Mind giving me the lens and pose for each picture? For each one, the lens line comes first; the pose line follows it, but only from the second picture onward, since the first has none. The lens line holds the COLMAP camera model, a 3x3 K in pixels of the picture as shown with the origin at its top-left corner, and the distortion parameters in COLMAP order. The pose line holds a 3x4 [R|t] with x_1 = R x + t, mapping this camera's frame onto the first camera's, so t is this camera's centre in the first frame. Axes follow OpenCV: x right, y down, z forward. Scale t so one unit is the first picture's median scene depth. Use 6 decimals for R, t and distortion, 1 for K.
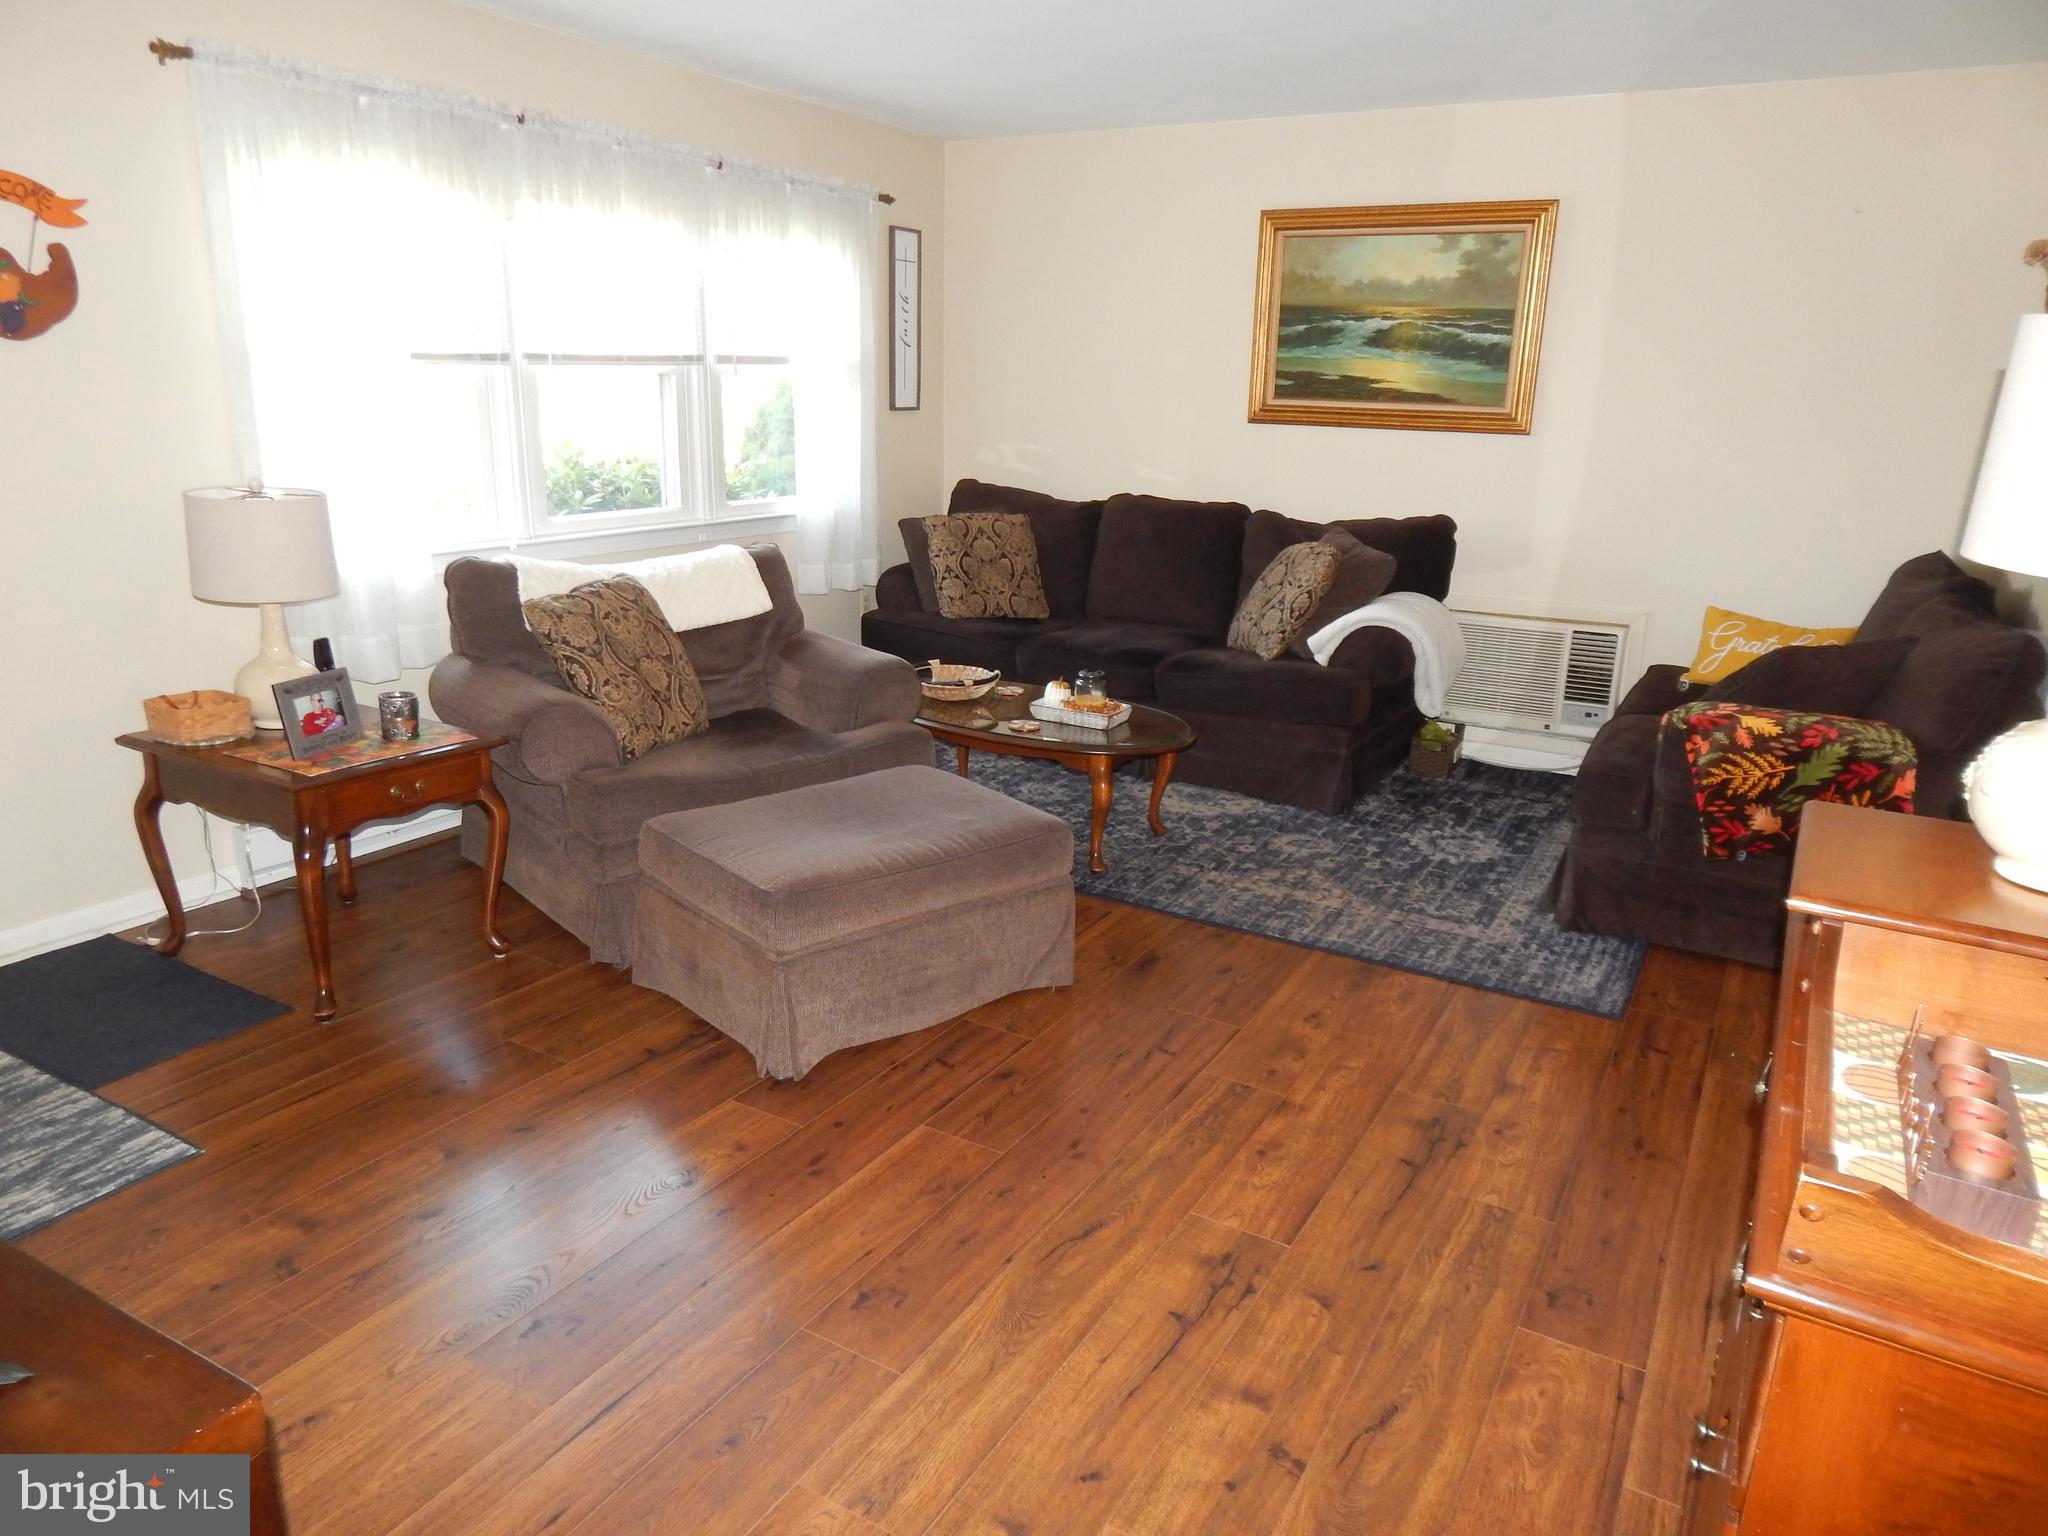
lens RADIAL K [[1365.1, 0, 1031.0], [0, 1365.1, 769.8], [0, 0, 1]] dist [0.000161, -0.001429]
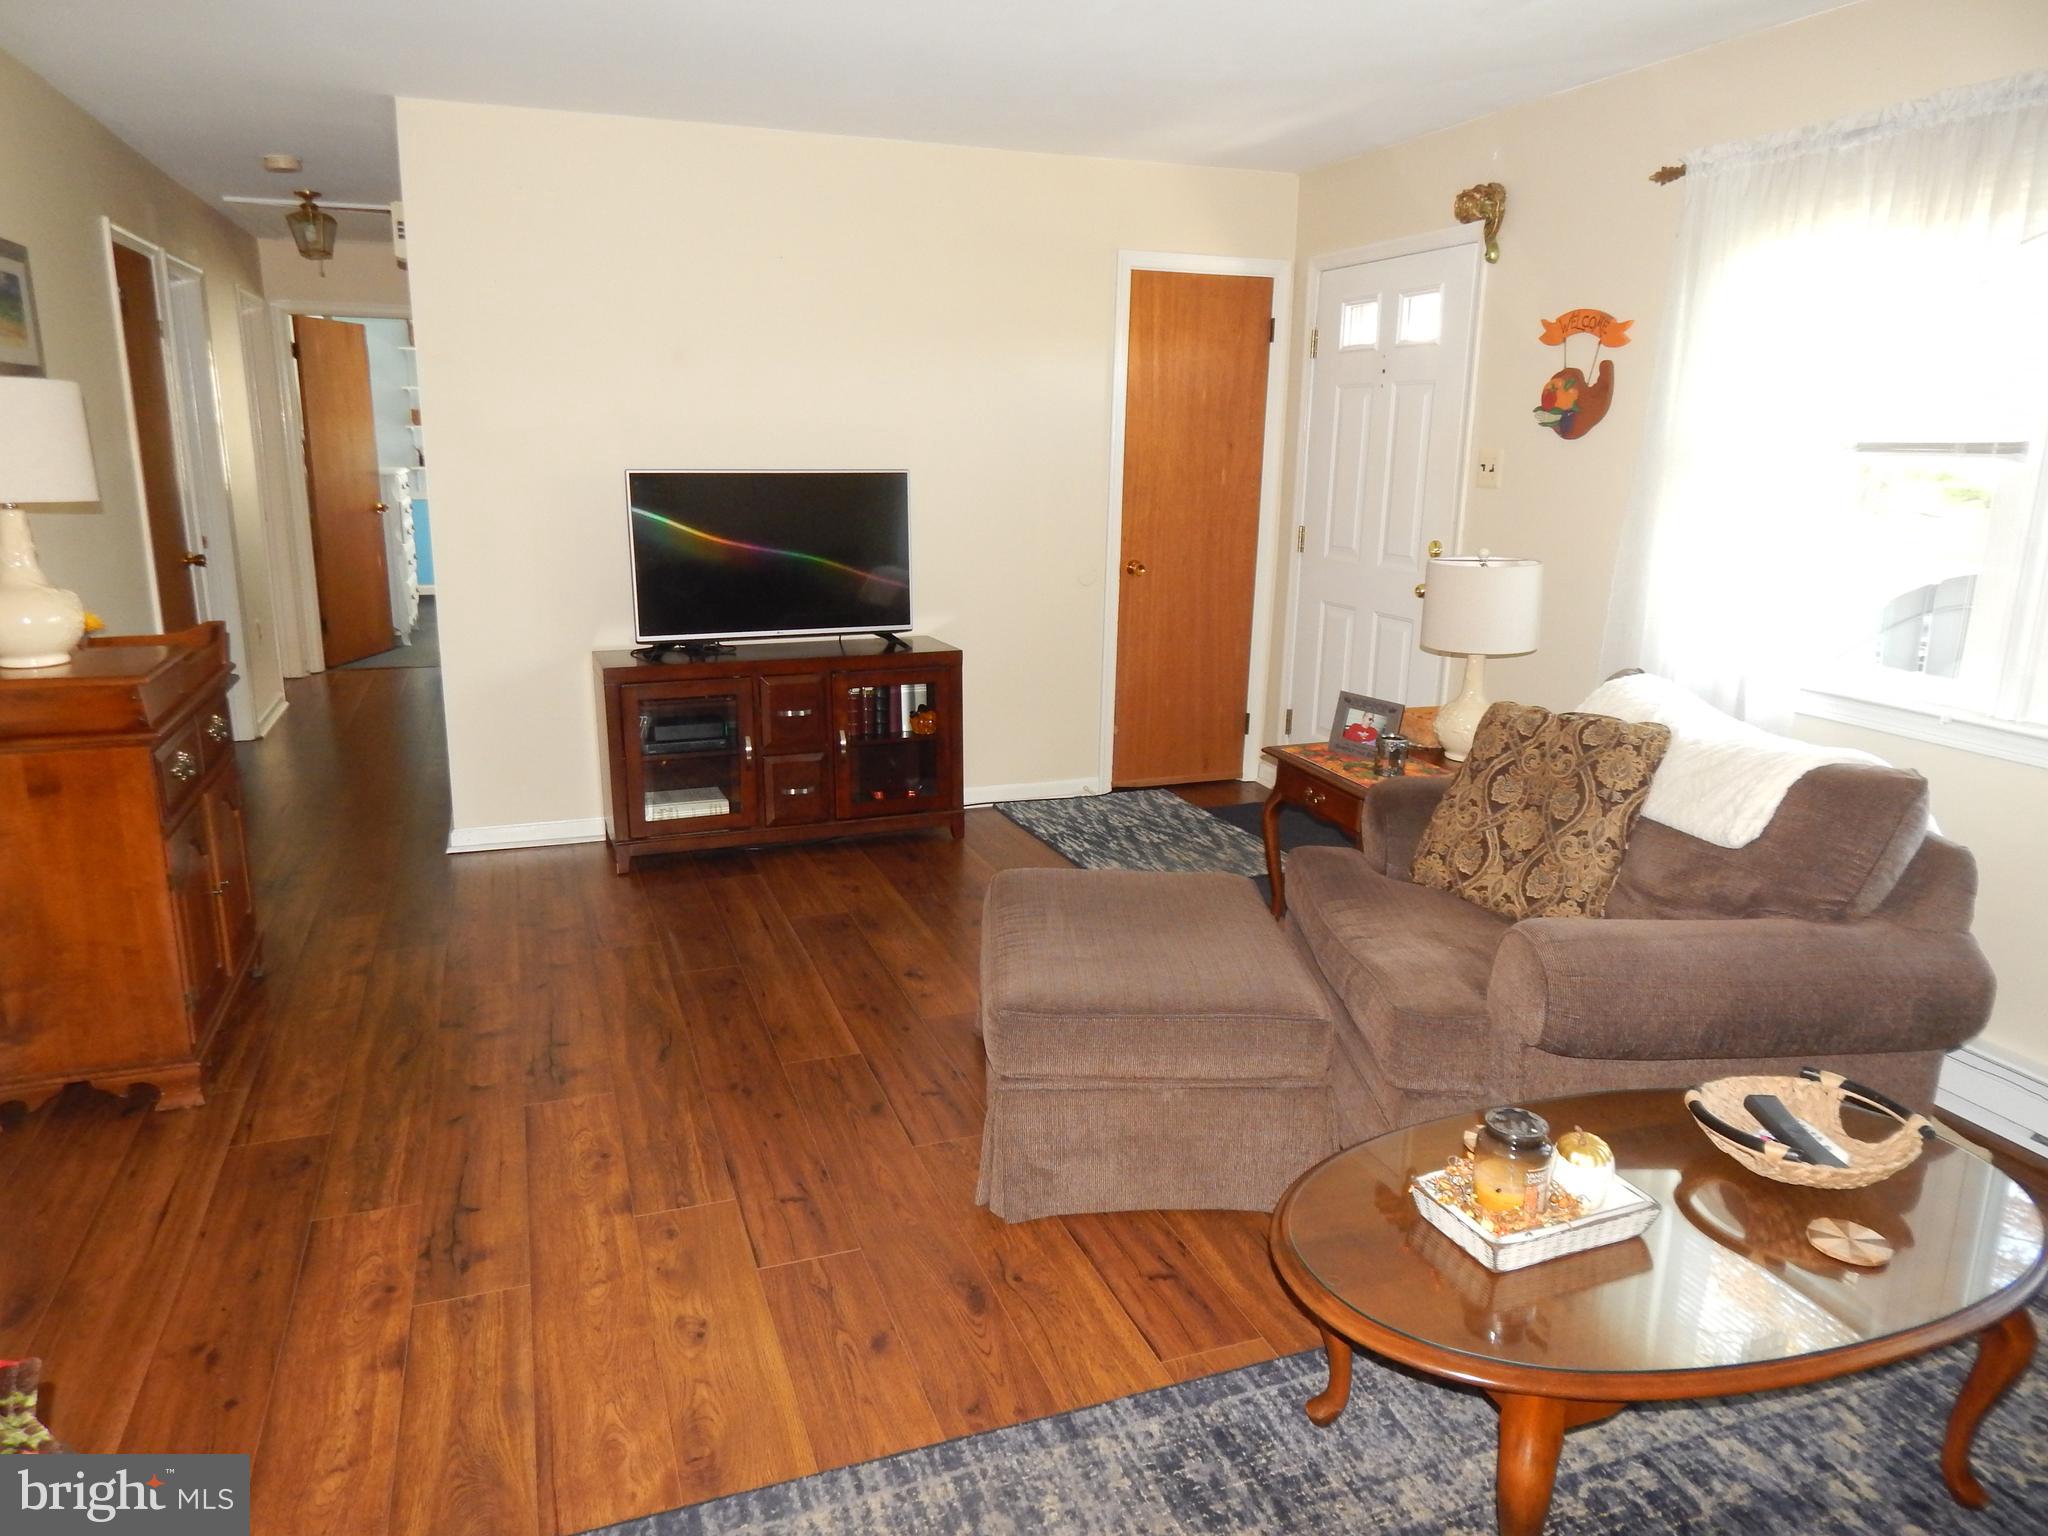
lens RADIAL K [[1365.1, 0, 1015.7], [0, 1365.1, 787.1], [0, 0, 1]] dist [0.000161, -0.001429]
pose [[-0.644572, 0.153263, -0.749024, 0.628090], [-0.245541, 0.886304, 0.392652, -0.408320], [0.724042, 0.437009, -0.533654, 1.477155]]
